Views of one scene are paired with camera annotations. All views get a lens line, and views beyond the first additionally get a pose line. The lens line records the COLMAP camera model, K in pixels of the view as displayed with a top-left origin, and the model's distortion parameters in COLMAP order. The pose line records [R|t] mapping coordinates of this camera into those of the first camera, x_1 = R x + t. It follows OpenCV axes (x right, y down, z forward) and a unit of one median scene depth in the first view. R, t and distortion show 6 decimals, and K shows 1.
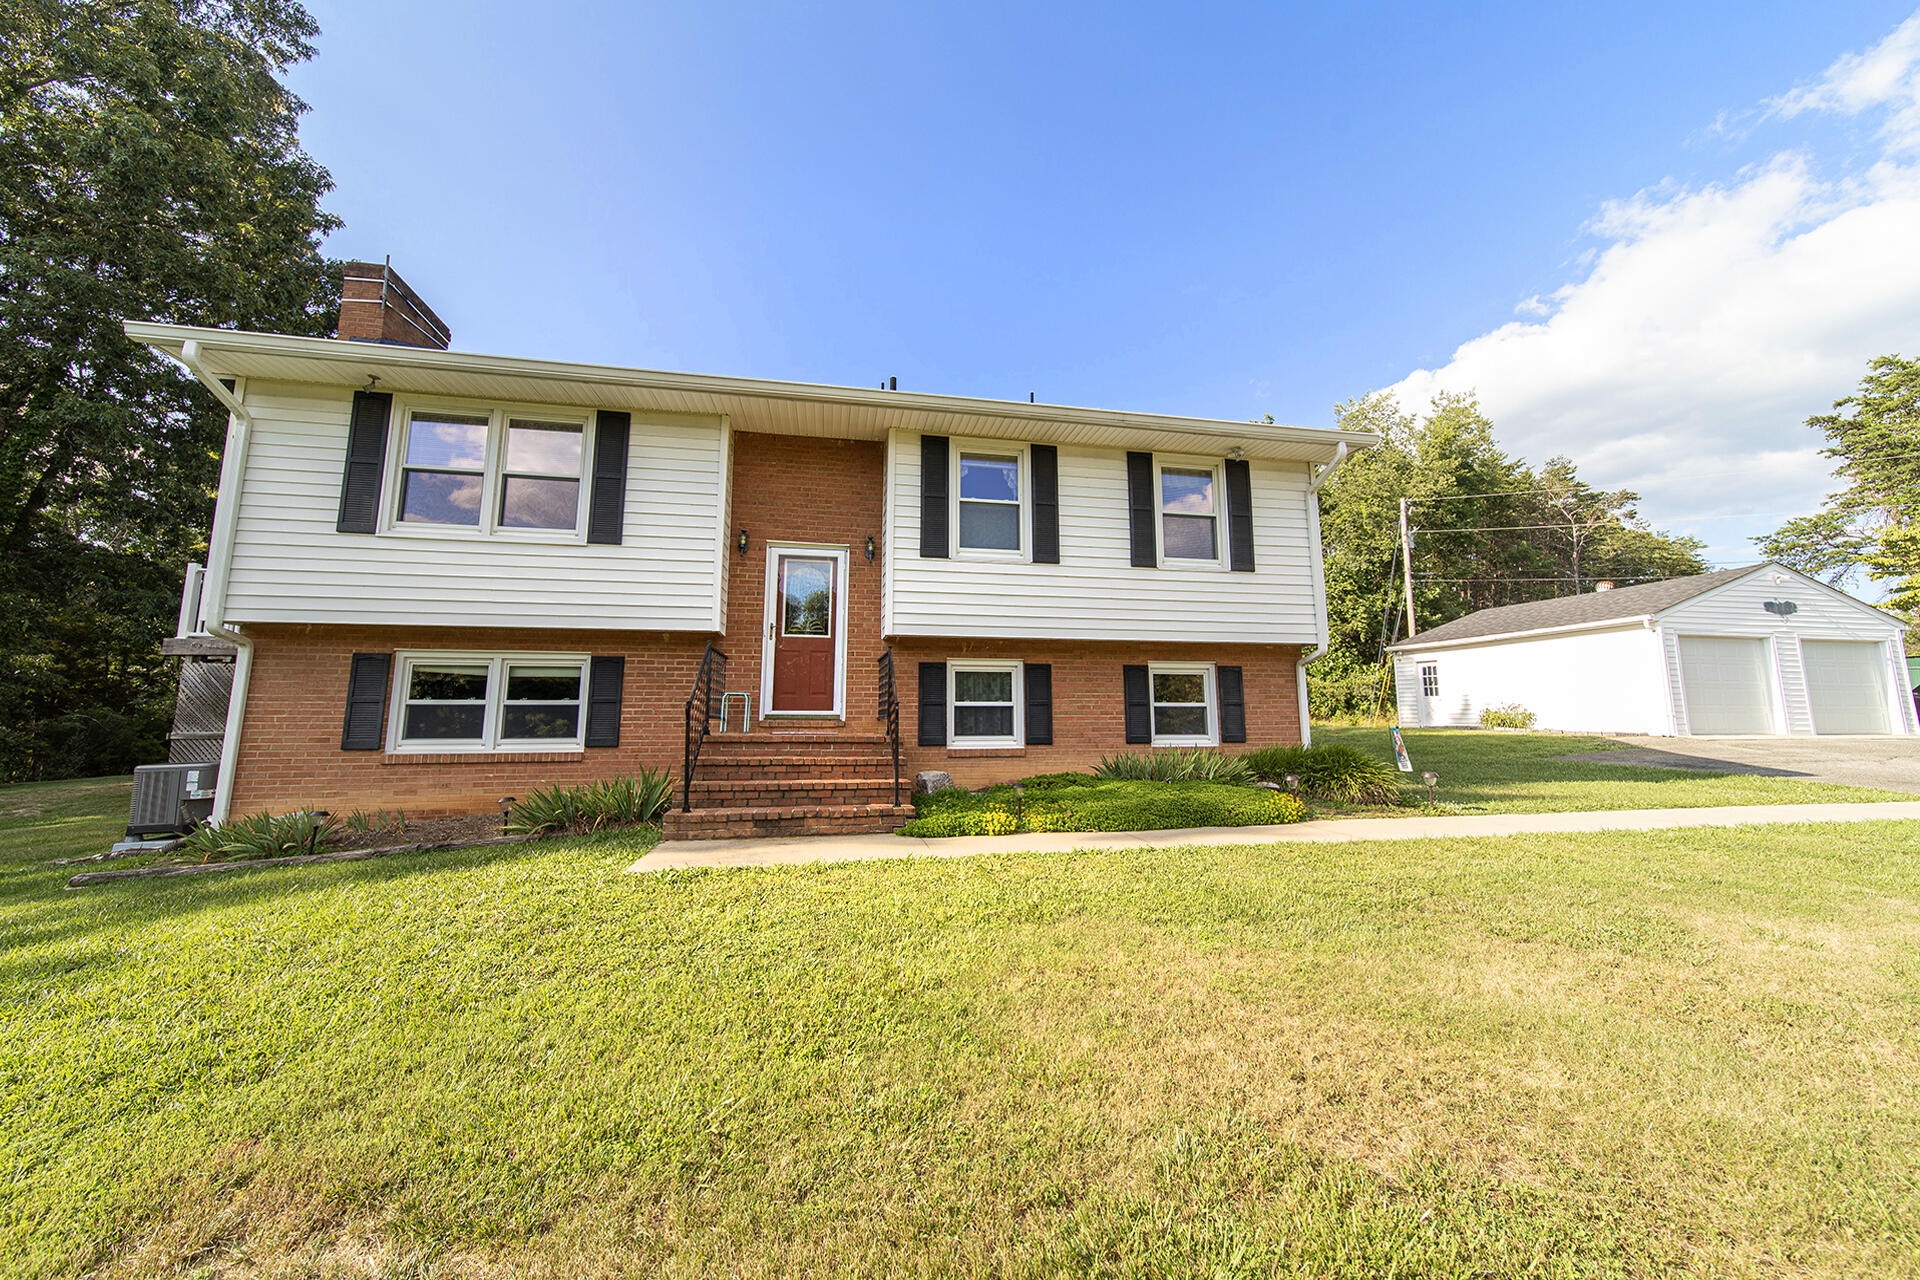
lens RADIAL K [[818.4, 0, 963.6], [0, 818.4, 599.3], [0, 0, 1]] dist [0.001837, 0.000145]
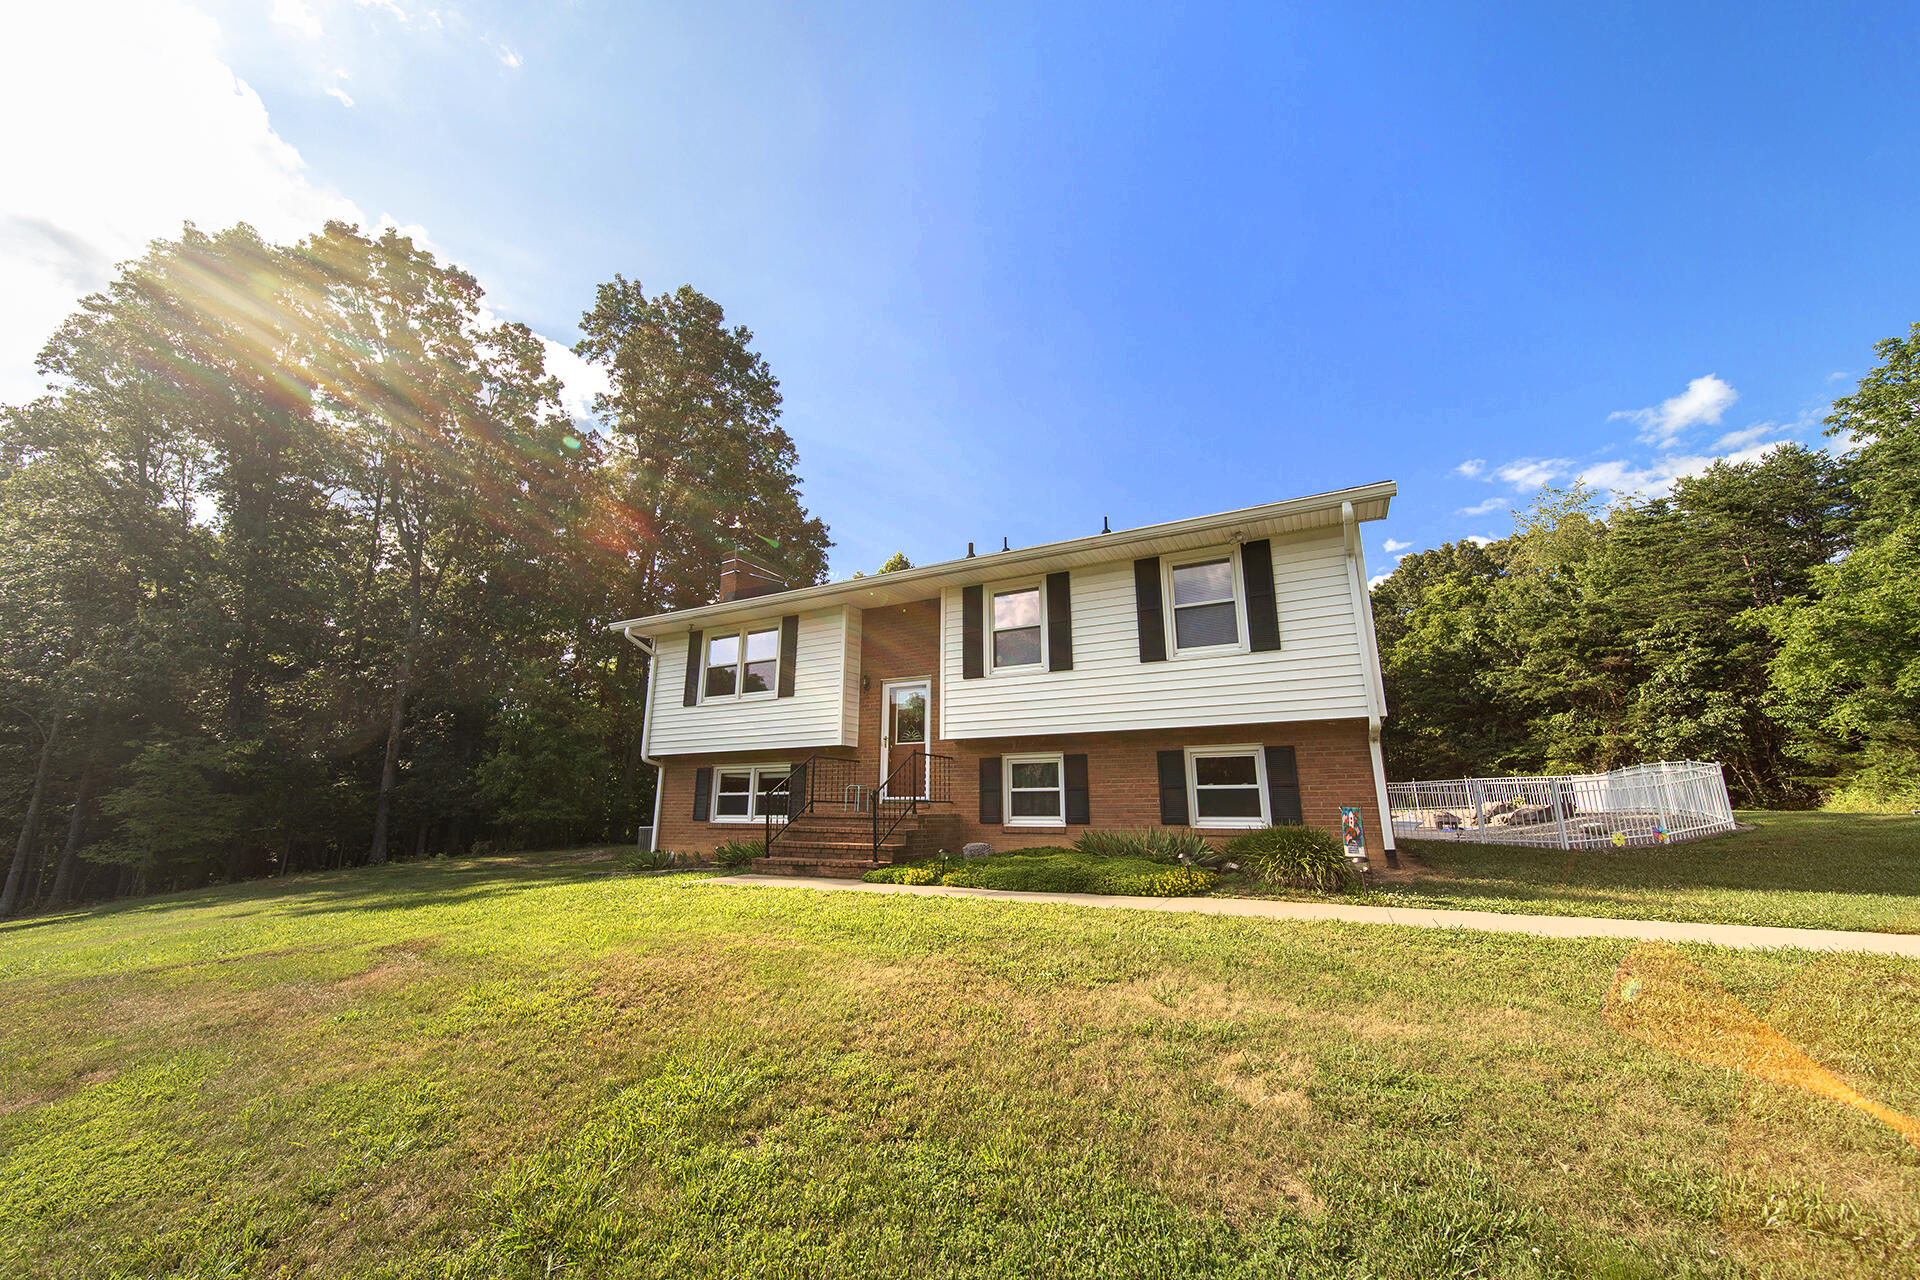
lens RADIAL K [[675.2, 0, 965.5], [0, 675.2, 642.8], [0, 0, 1]] dist [-0.000156, -0.000021]
pose [[0.769122, -0.150408, -0.621152, 0.609626], [0.097702, 0.988160, -0.118300, 0.019149], [0.631590, 0.030300, 0.774710, 0.136677]]
